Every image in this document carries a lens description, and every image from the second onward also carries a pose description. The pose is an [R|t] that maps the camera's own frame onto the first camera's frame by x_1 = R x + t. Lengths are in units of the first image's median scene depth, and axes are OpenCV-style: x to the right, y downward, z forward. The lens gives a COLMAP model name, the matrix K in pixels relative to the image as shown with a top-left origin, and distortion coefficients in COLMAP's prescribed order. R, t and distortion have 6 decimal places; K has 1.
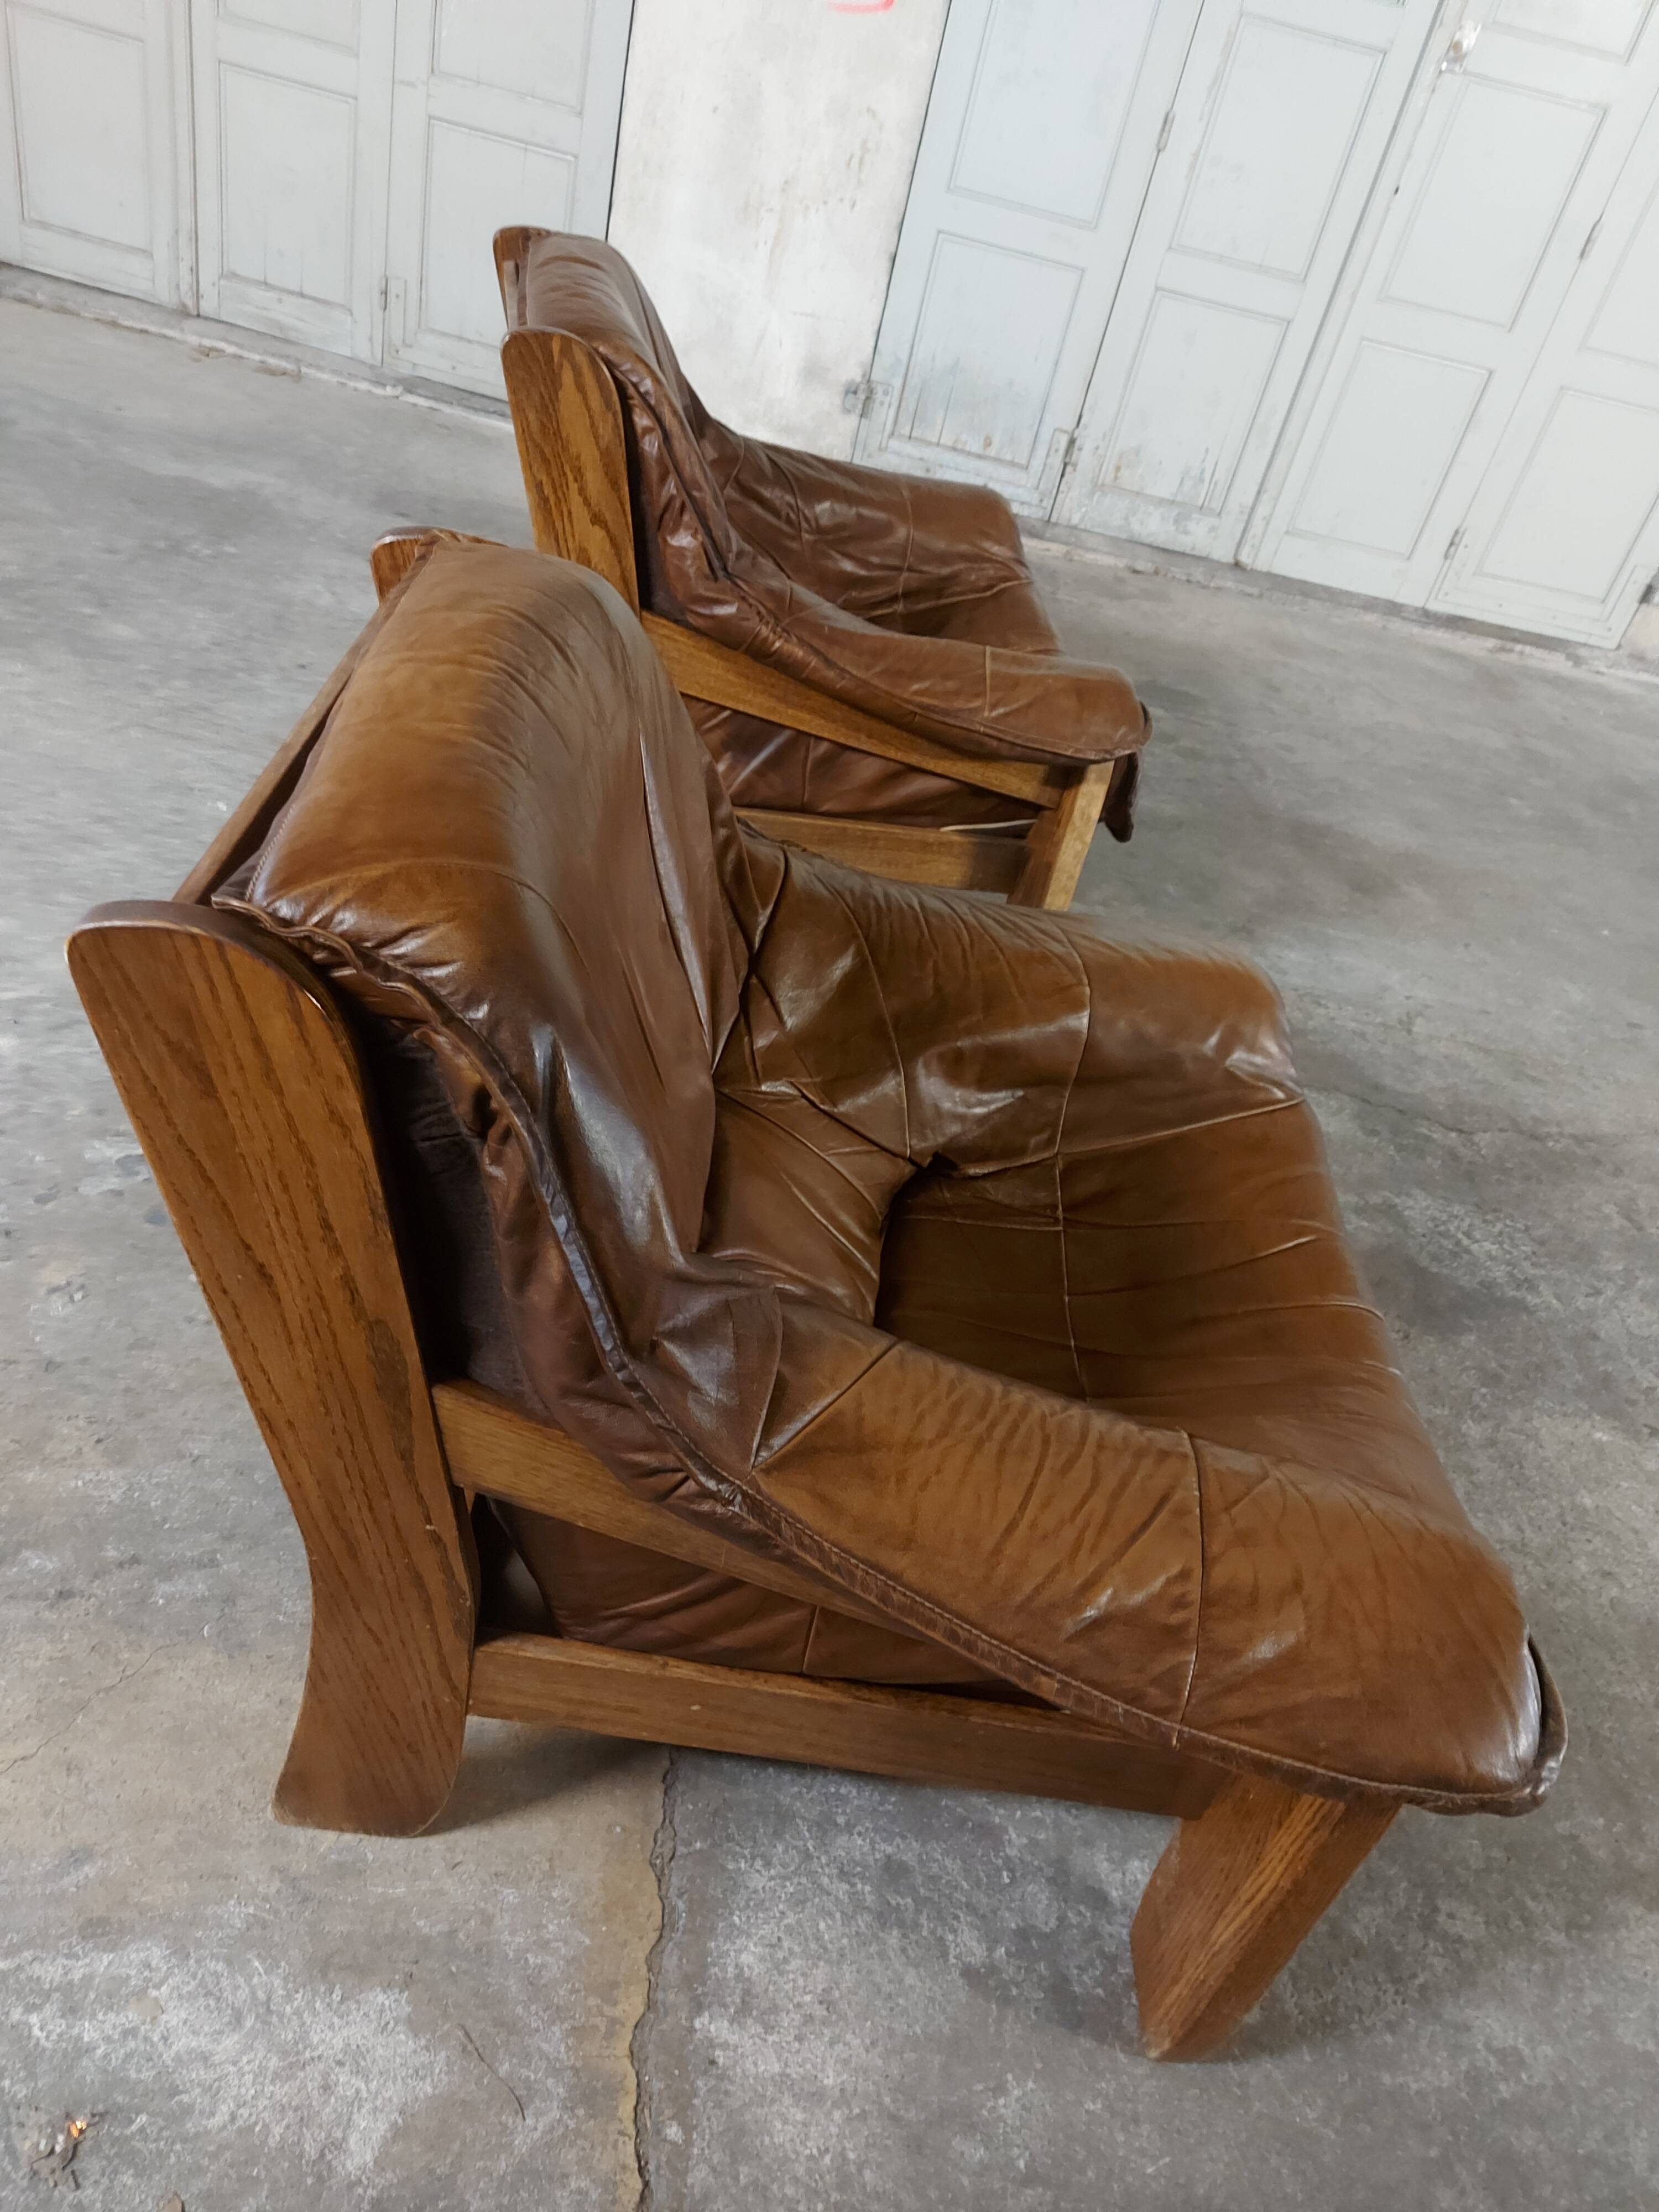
lens RADIAL K [[1592.4, 0, 821.3], [0, 1592.4, 1100.7], [0, 0, 1]] dist [0.086267, -0.091774]
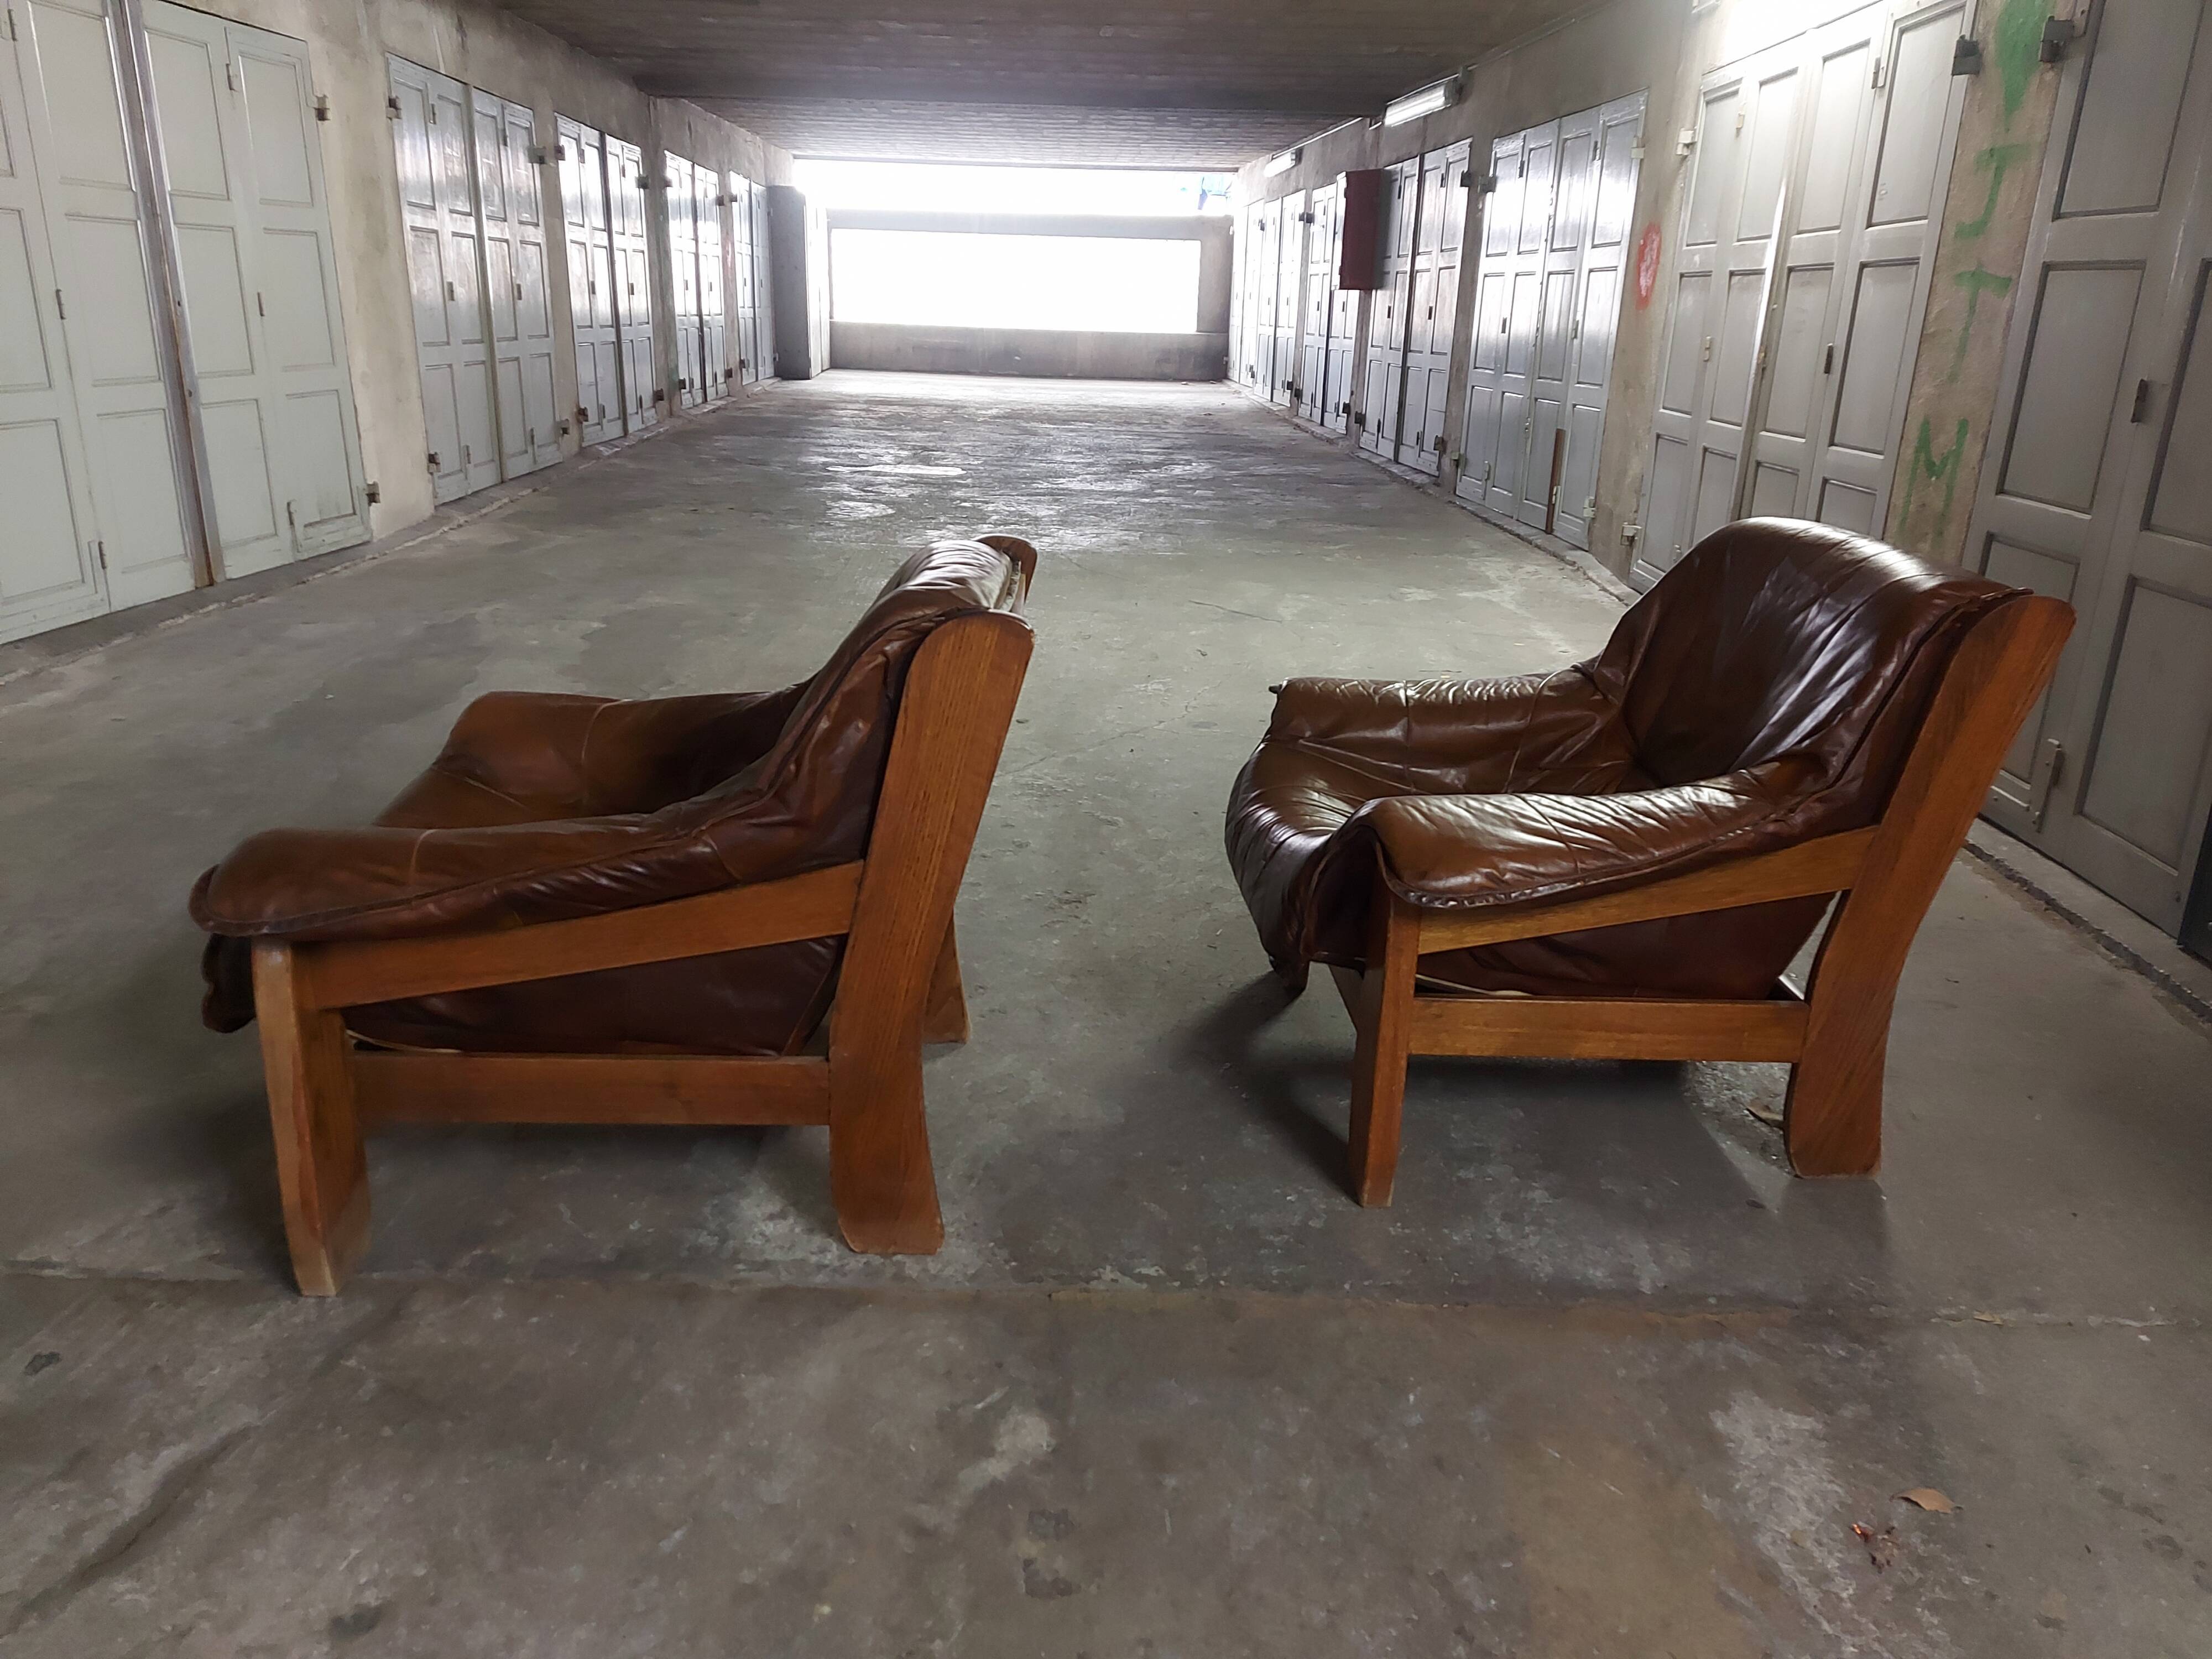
lens RADIAL K [[1571.9, 0, 1102.2], [0, 1571.9, 829.3], [0, 0, 1]] dist [0.100863, -0.097932]
pose [[0.010505, -0.511063, 0.859479, -1.286880], [0.582153, 0.701969, 0.410289, -0.781438], [-0.813012, 0.496038, 0.304891, 0.751613]]
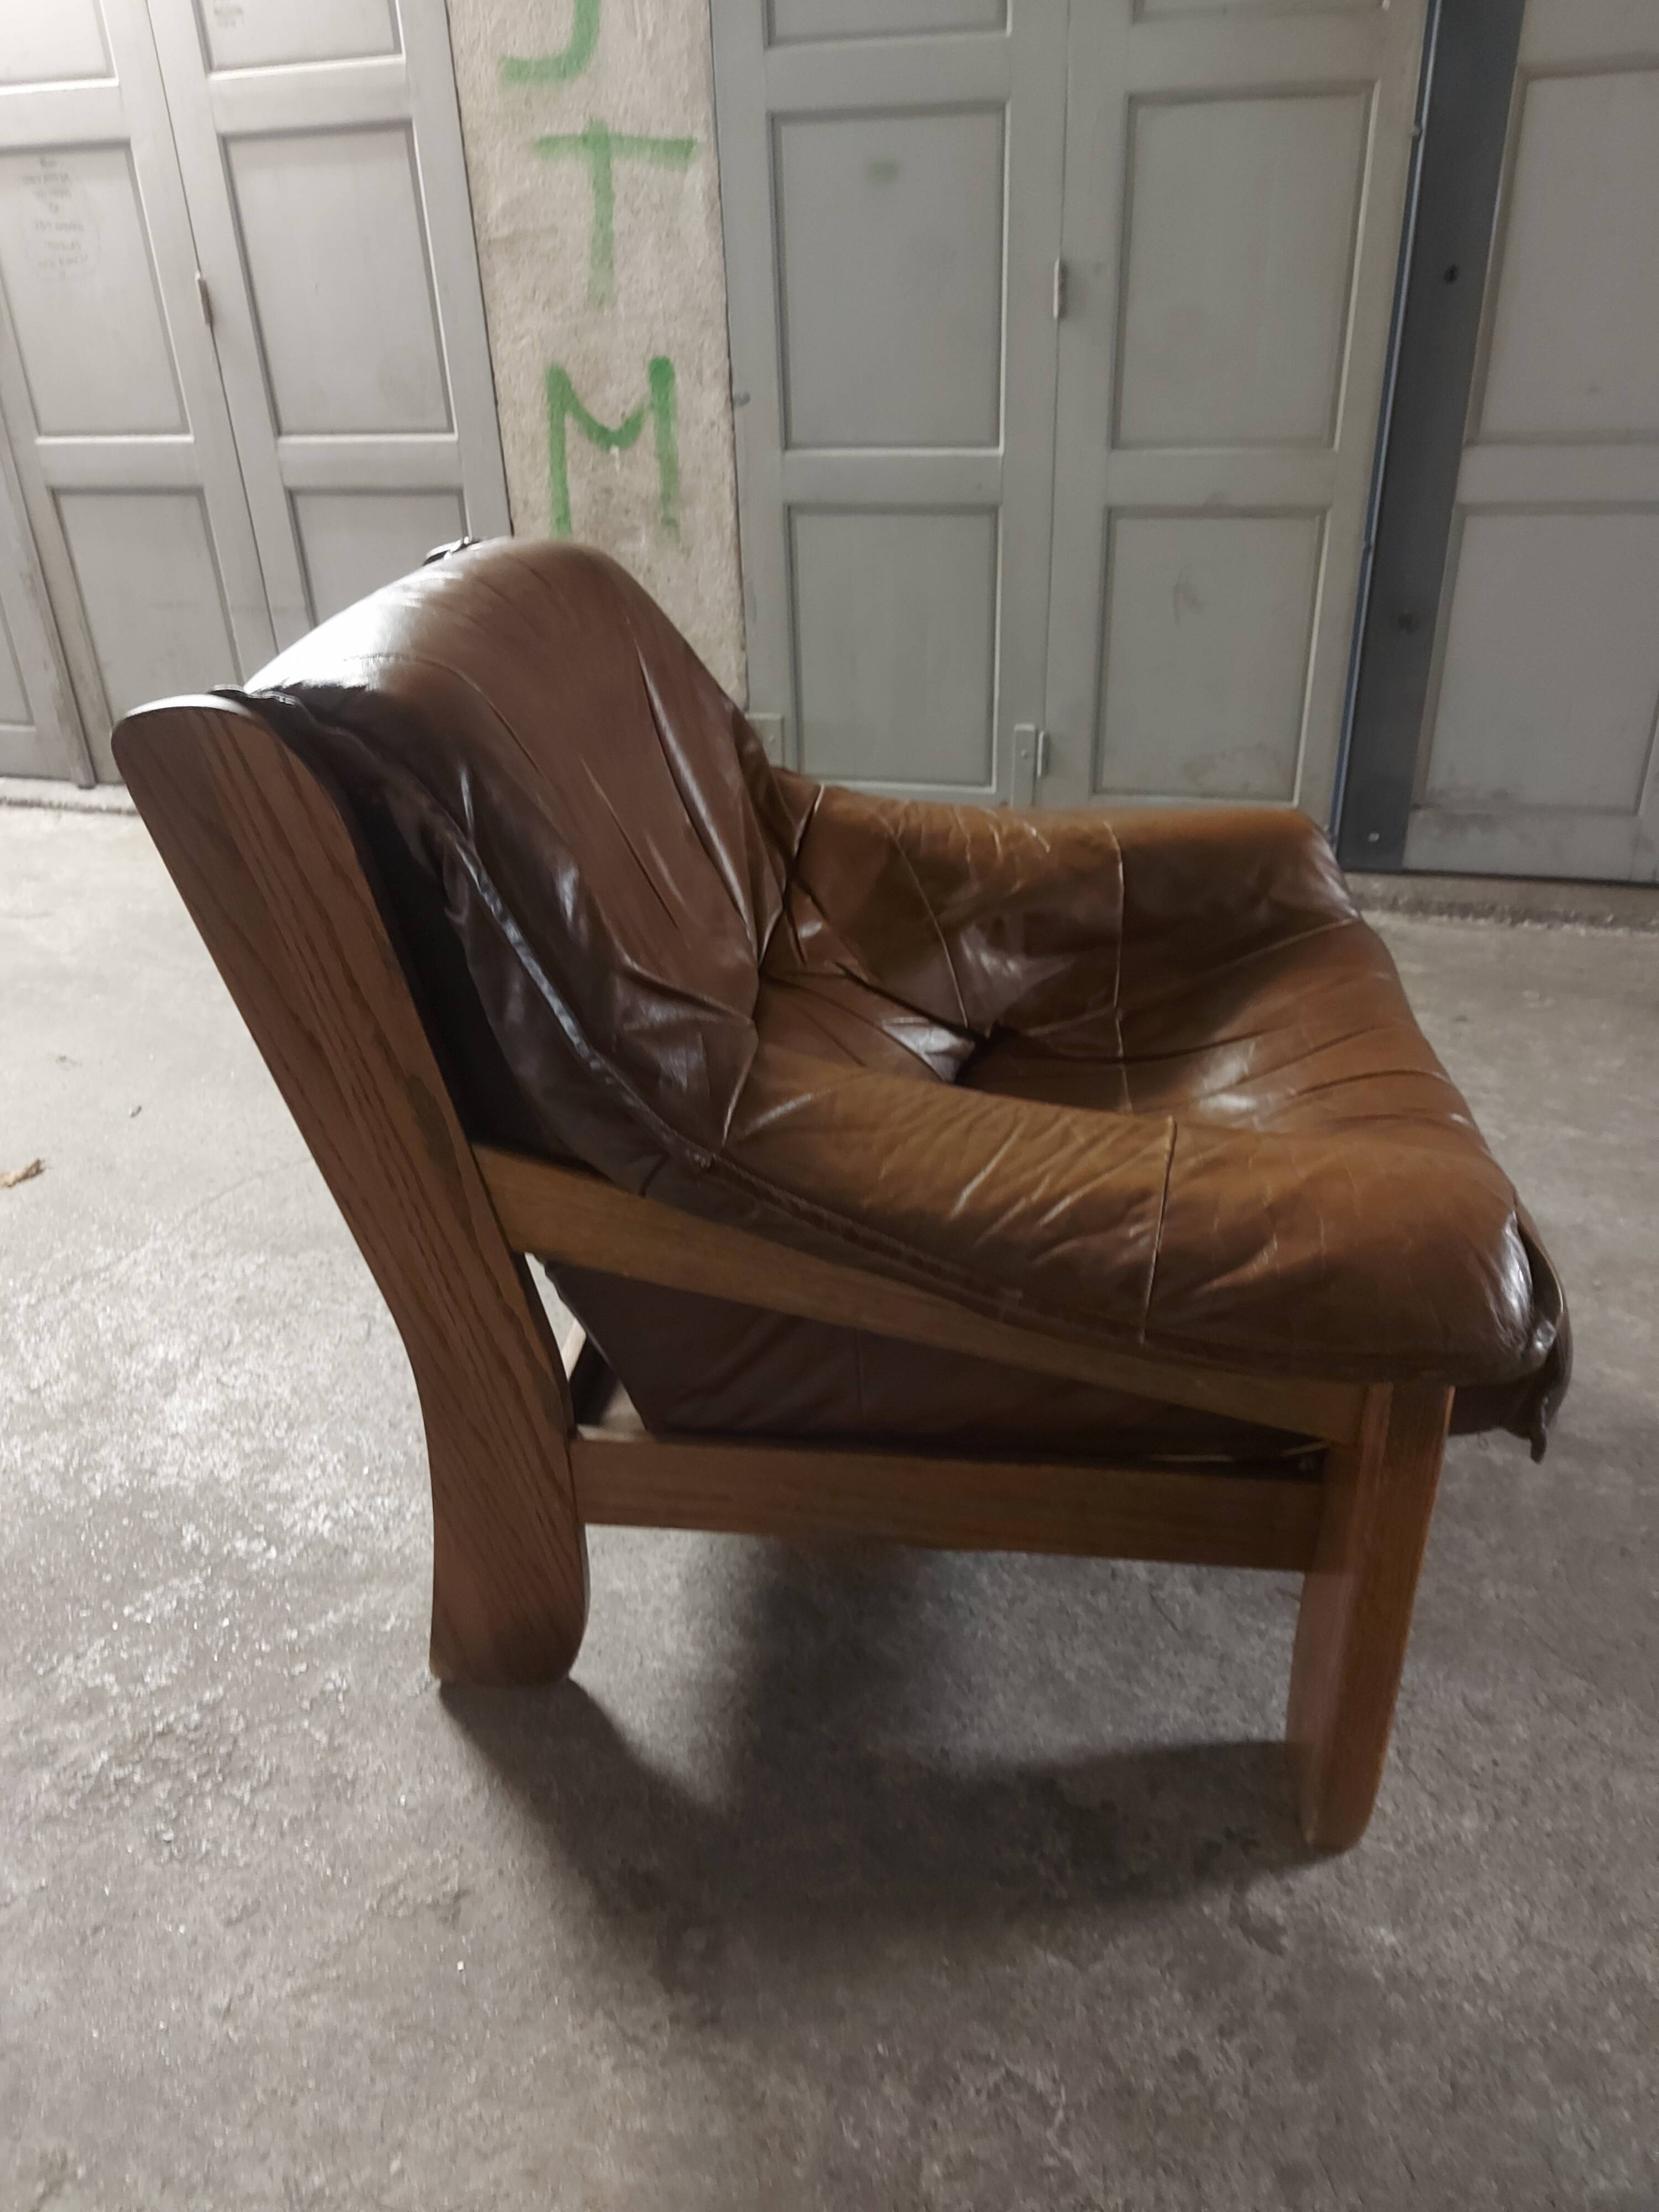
lens RADIAL K [[1592.4, 0, 821.3], [0, 1592.4, 1100.7], [0, 0, 1]] dist [0.086267, -0.091774]
pose [[-0.954325, -0.269722, 0.128507, 1.147825], [0.009803, 0.401619, 0.915754, -0.749780], [-0.298610, 0.875187, -0.380631, 1.717491]]
